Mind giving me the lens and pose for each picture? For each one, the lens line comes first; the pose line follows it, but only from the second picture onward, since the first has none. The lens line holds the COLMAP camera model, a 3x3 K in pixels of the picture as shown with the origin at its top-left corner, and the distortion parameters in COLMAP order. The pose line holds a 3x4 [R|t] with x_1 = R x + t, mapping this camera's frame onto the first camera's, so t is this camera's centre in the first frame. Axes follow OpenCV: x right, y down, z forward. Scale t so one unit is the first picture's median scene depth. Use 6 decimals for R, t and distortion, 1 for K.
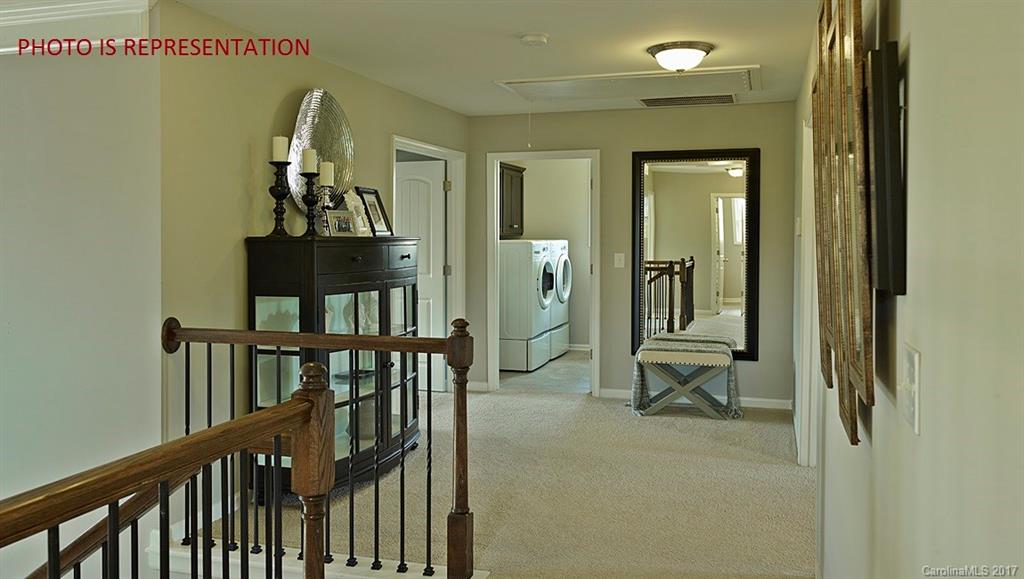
lens RADIAL K [[725.5, 0, 512.3], [0, 725.5, 266.5], [0, 0, 1]] dist [0.000540, 0.009613]
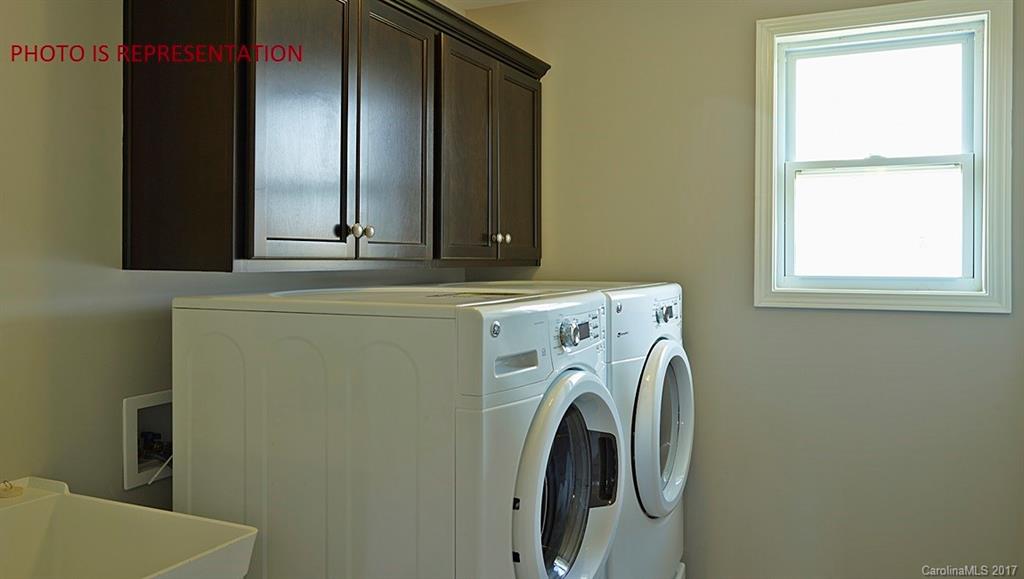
lens RADIAL K [[725.5, 0, 512.3], [0, 725.5, 266.5], [0, 0, 1]] dist [0.000540, 0.009613]
pose [[0.987551, 0.005342, -0.157207, 0.059312], [-0.011194, 0.999276, -0.036364, -0.035258], [0.156899, 0.037671, 0.986896, 0.753054]]
